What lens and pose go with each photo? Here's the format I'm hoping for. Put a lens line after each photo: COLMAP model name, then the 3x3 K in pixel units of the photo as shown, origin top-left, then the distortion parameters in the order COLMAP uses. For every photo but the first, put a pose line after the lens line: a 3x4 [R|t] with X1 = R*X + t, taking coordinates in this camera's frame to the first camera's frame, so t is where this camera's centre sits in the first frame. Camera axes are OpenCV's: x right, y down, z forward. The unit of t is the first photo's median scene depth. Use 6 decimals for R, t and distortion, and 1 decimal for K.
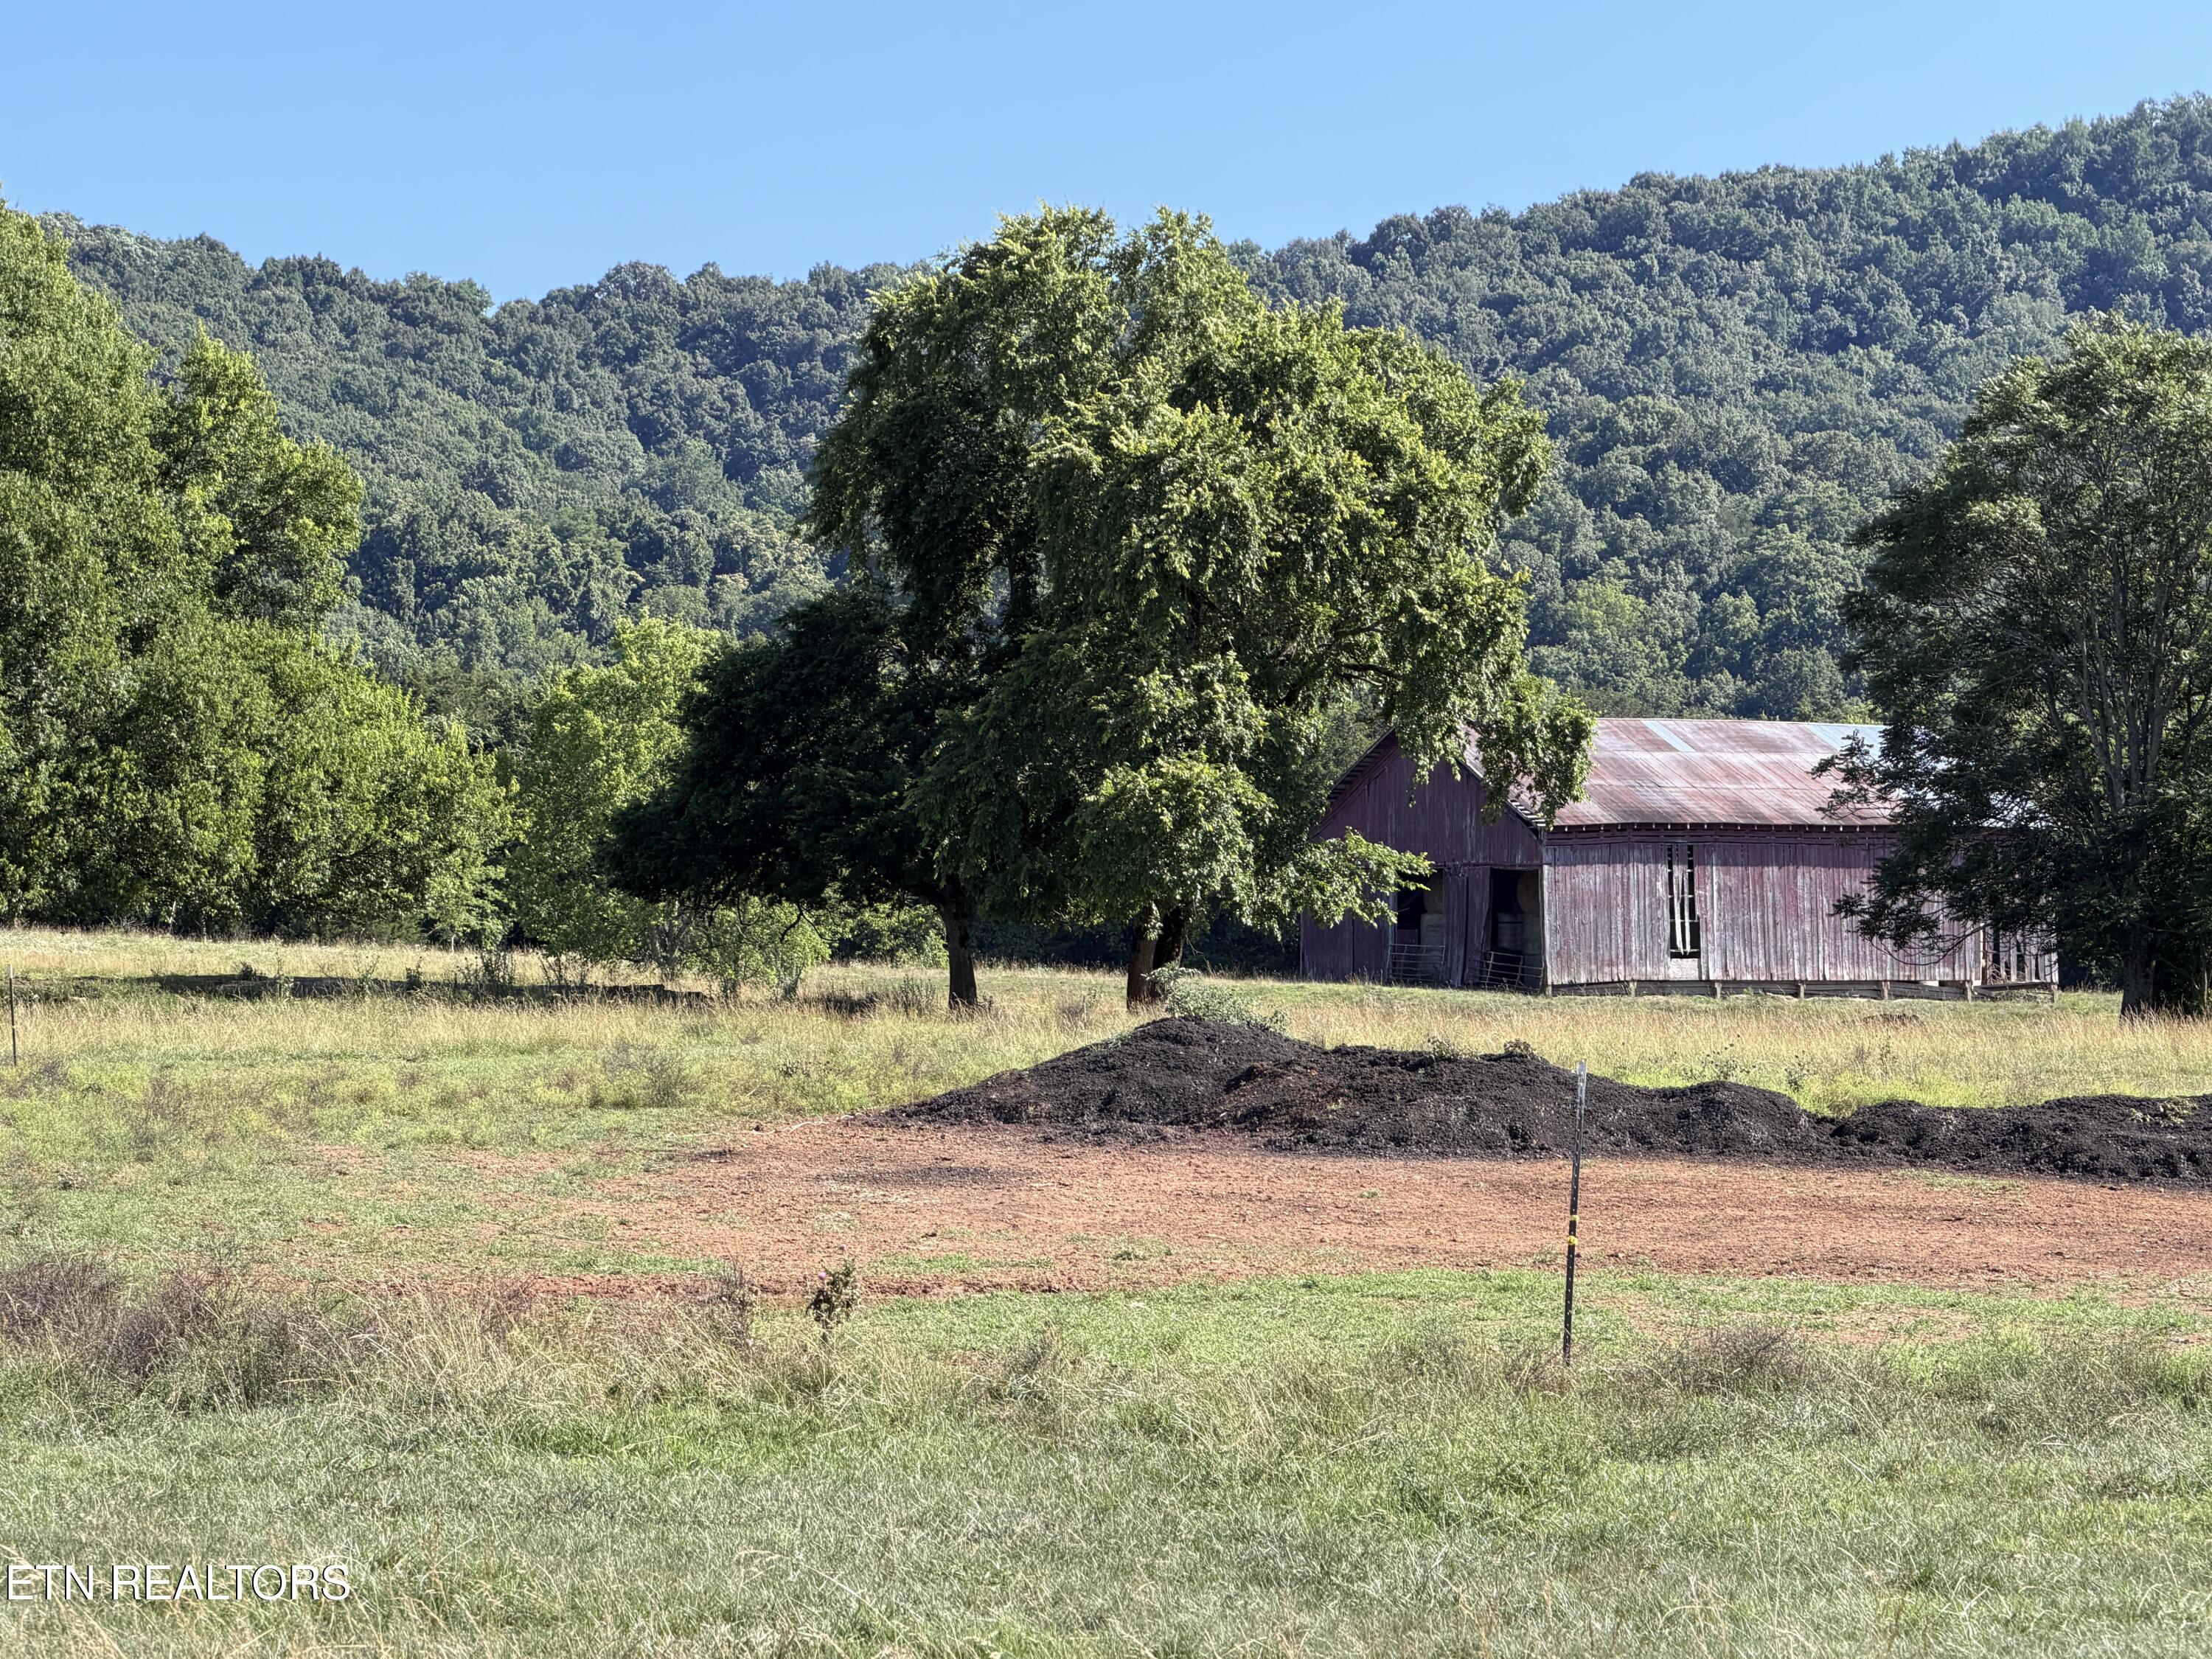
lens RADIAL K [[7031.9, 0, 1105.7], [0, 7031.9, 830.3], [0, 0, 1]] dist [0.076699, 0.000000]
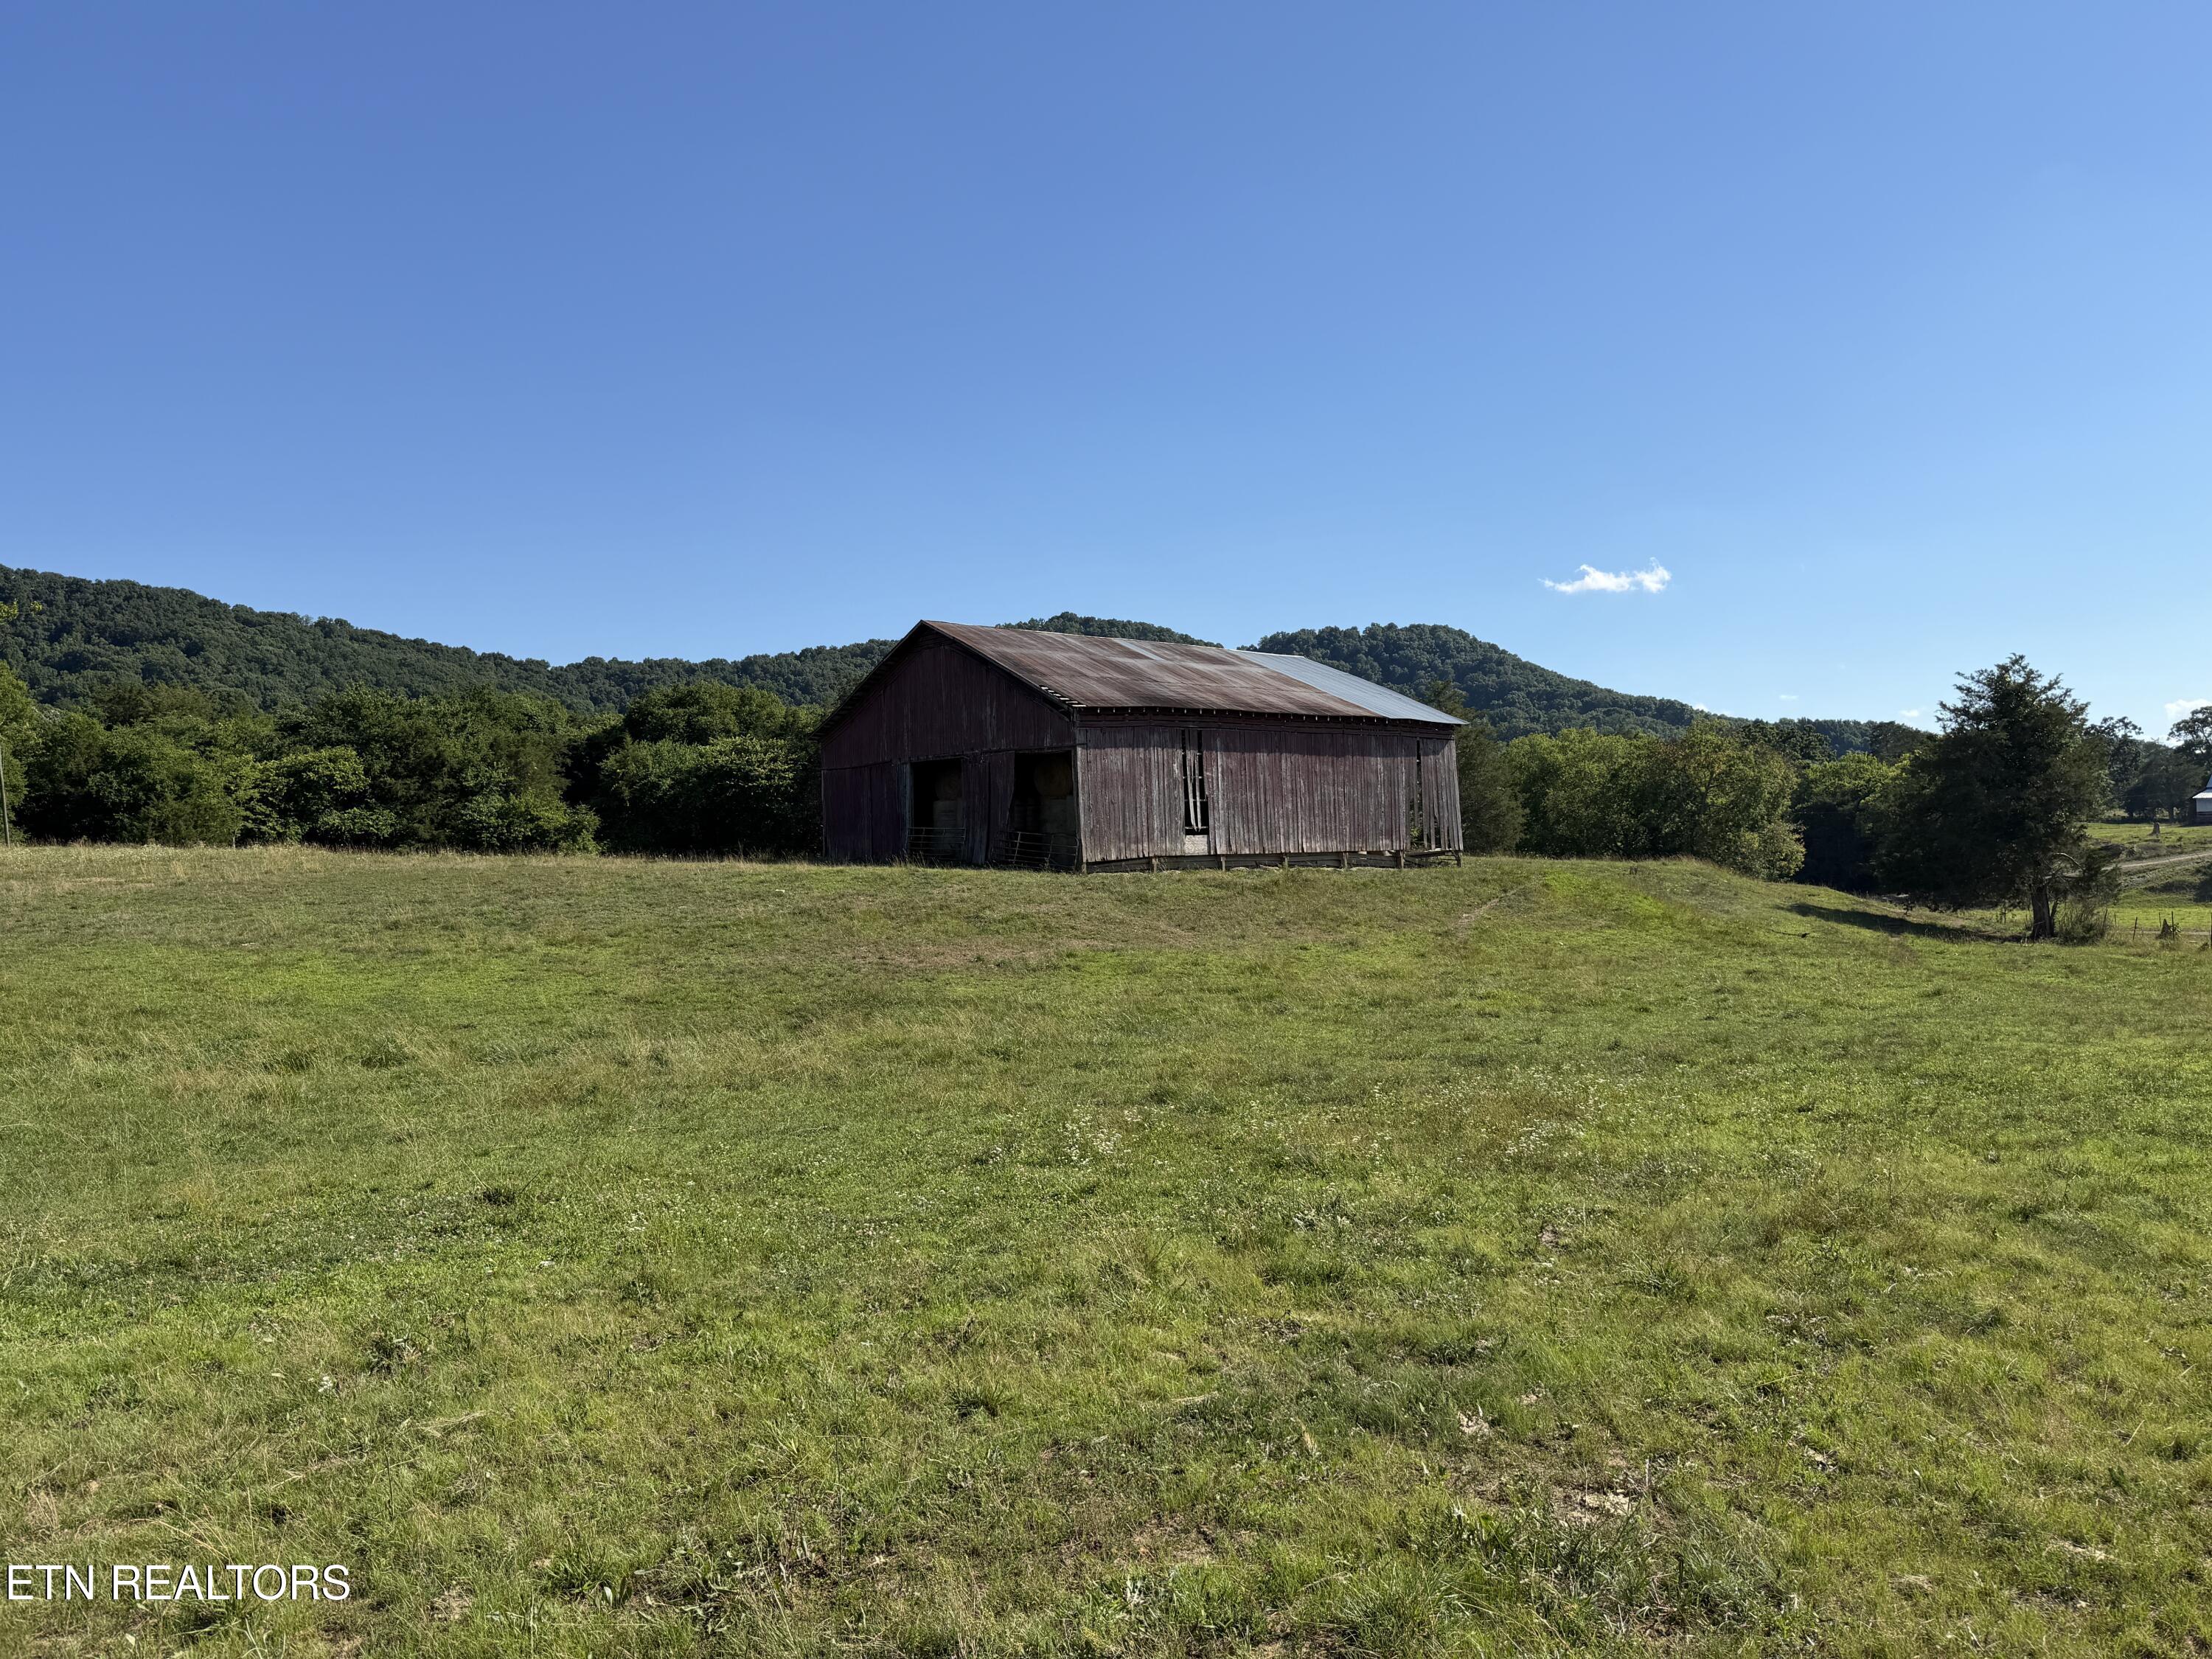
lens RADIAL K [[1568.7, 0, 1112.3], [0, 1568.7, 822.6], [0, 0, 1]] dist [0.085507, -0.101284]
pose [[0.972161, -0.012740, 0.233966, 0.013571], [0.011141, 0.999905, 0.008156, 0.014175], [-0.234047, -0.005322, 0.972211, 0.768595]]
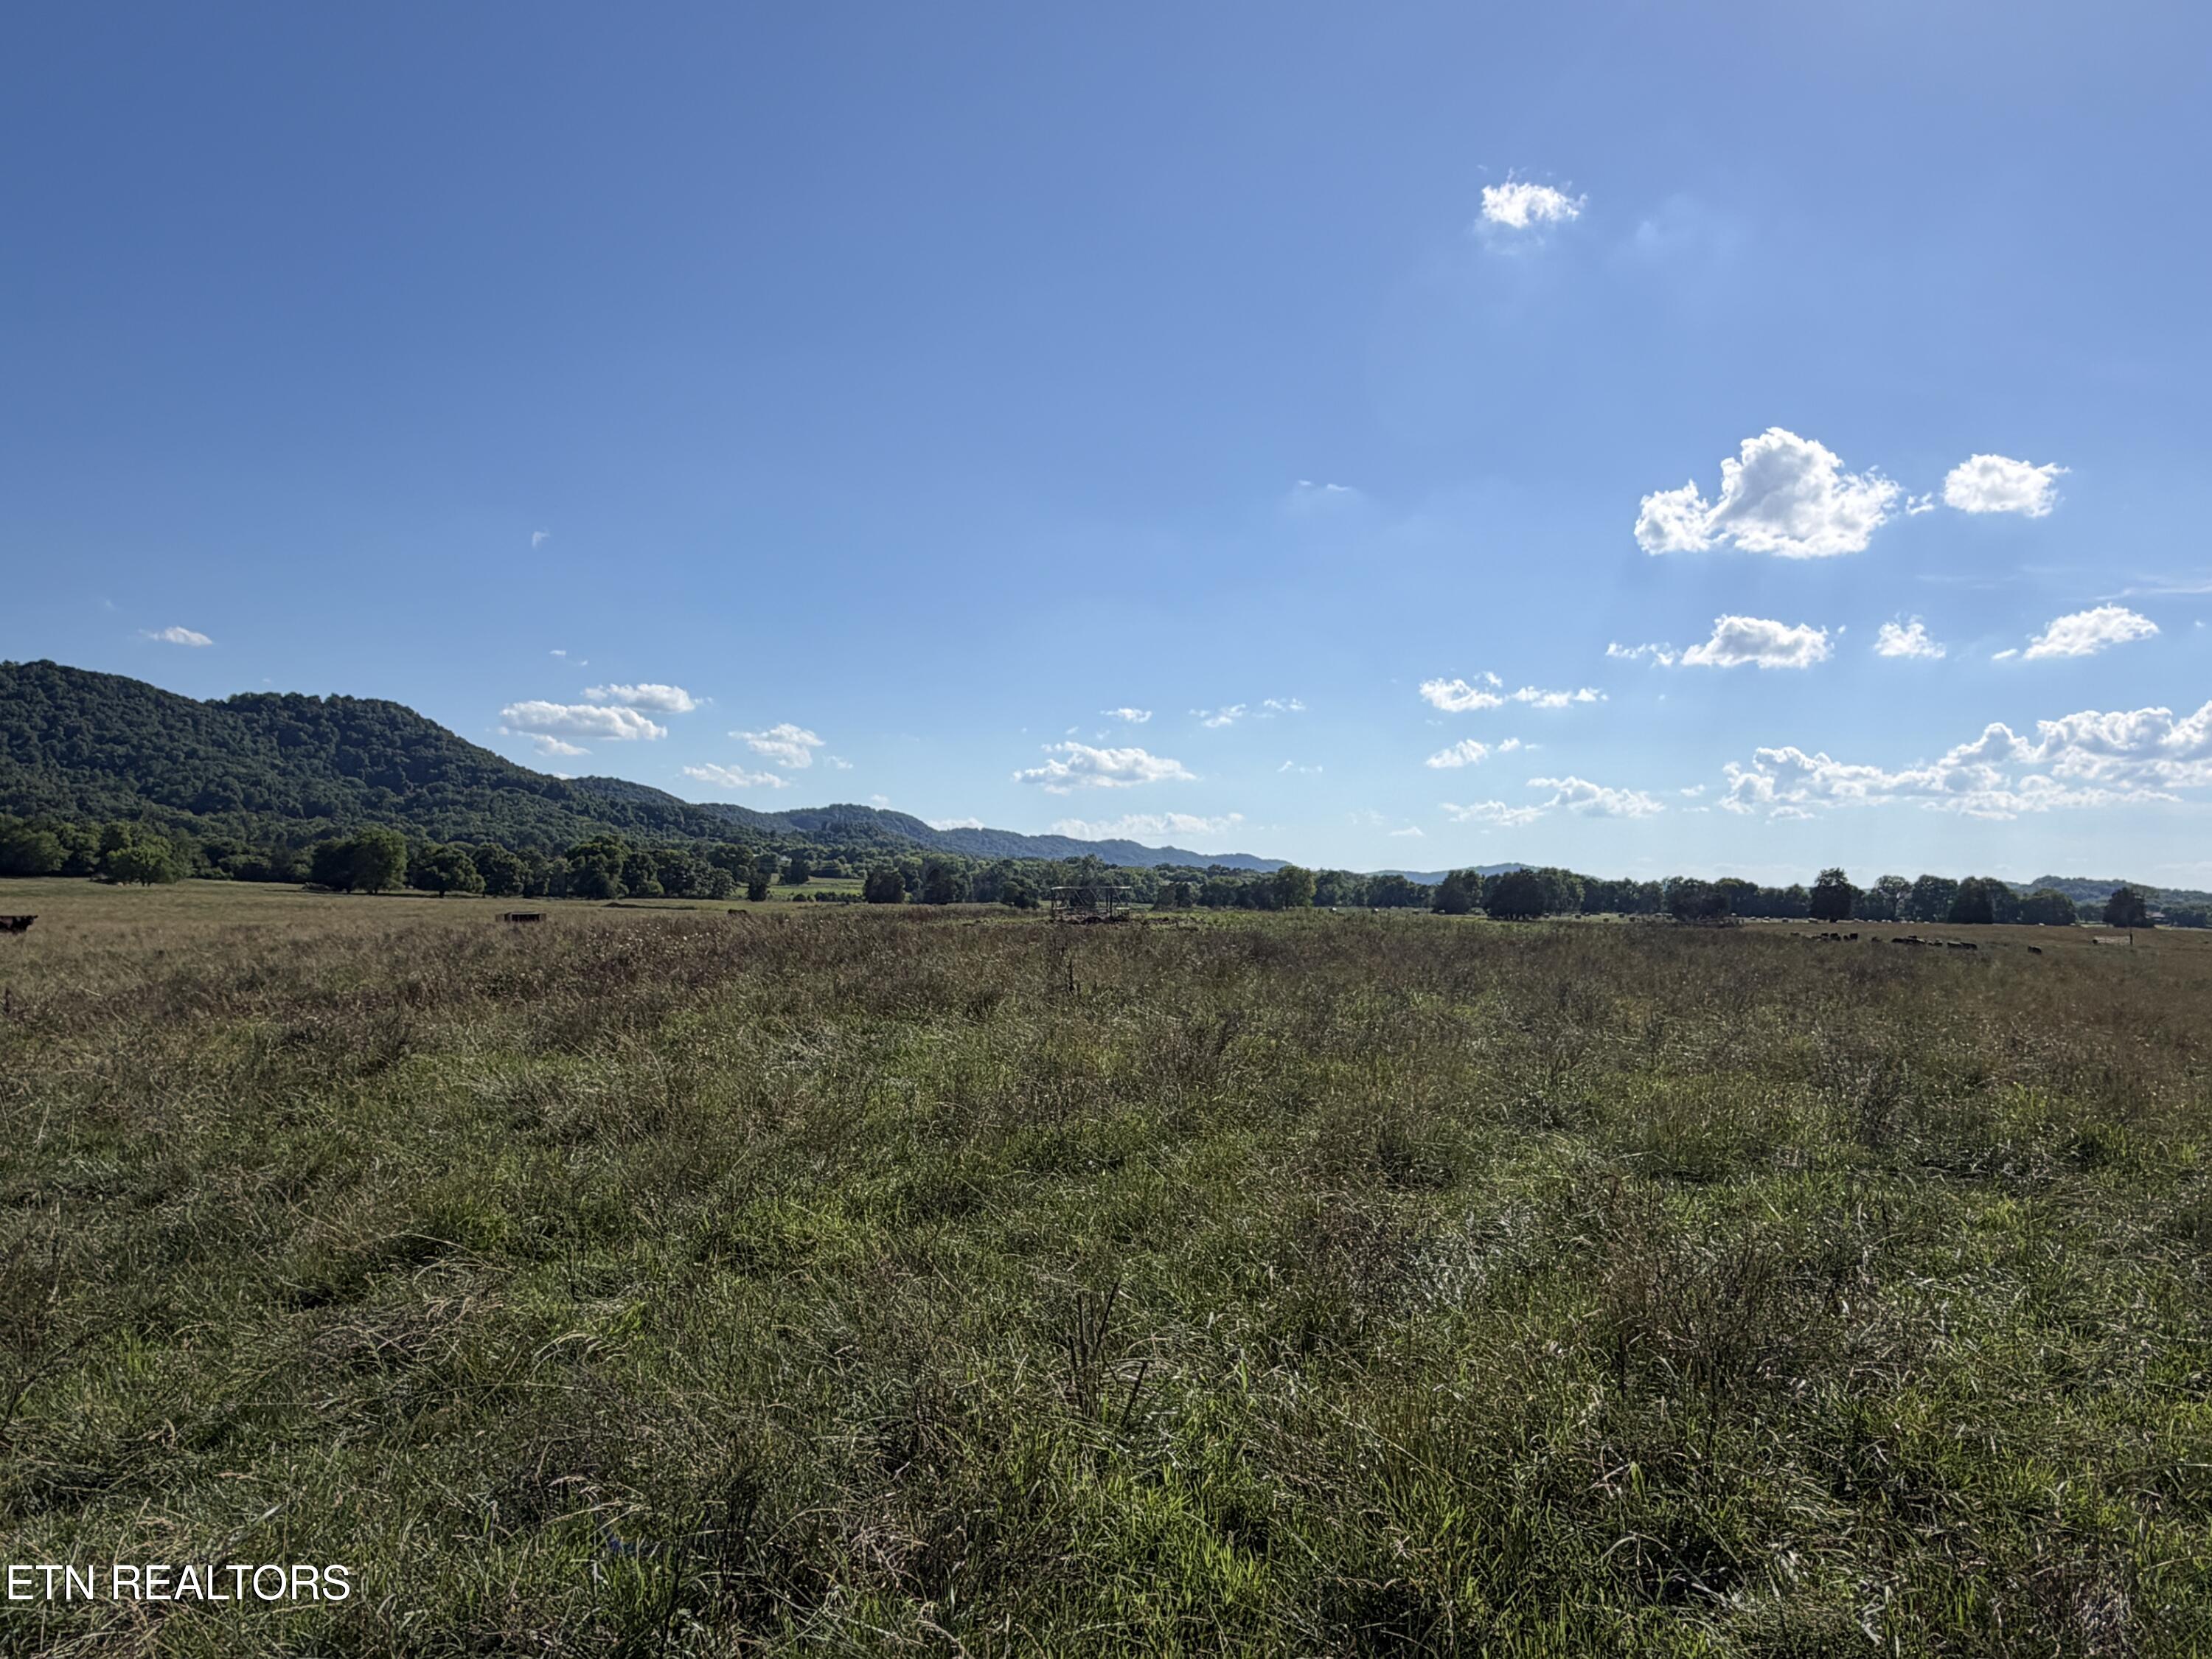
lens RADIAL K [[1632.5, 0, 1102.9], [0, 1632.5, 823.6], [0, 0, 1]] dist [-0.002509, 0.006986]
pose [[0.637328, 0.044587, 0.769302, -1.279114], [-0.045107, 0.998771, -0.020519, -0.081678], [-0.769272, -0.021624, 0.638556, -1.517506]]
